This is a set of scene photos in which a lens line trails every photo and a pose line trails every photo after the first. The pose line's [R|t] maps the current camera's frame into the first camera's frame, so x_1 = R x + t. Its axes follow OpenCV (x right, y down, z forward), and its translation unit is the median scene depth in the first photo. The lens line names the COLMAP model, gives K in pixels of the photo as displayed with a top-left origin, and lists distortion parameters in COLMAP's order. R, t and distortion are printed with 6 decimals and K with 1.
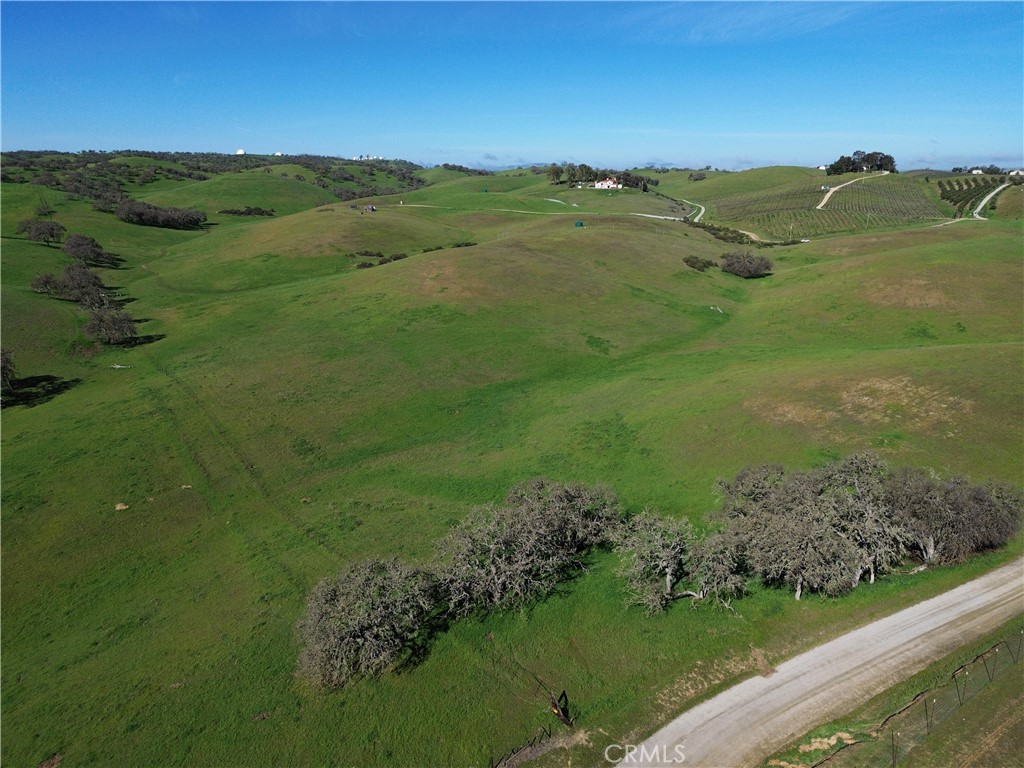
lens RADIAL K [[725.7, 0, 510.8], [0, 725.7, 388.9], [0, 0, 1]] dist [0.065284, -0.057034]
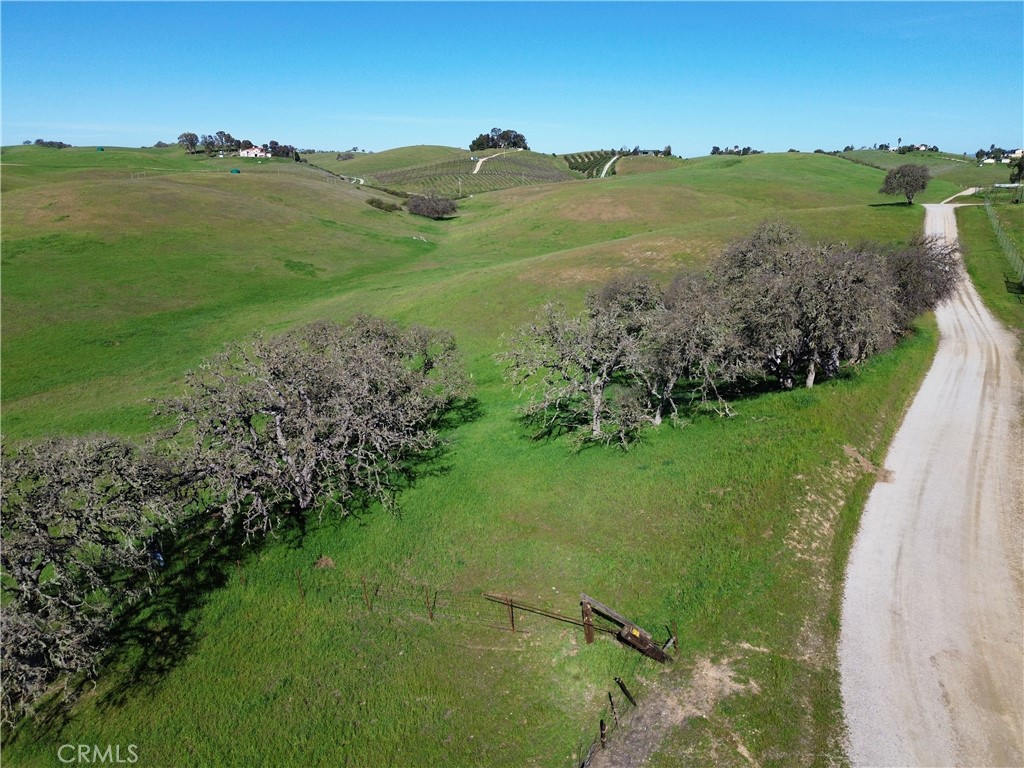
lens RADIAL K [[725.7, 0, 512.6], [0, 725.7, 385.8], [0, 0, 1]] dist [0.065284, -0.057034]
pose [[0.894142, -0.126647, 0.429500, -0.018682], [0.125743, 0.991590, 0.030618, 0.040303], [-0.429766, 0.026629, 0.902548, 0.093701]]
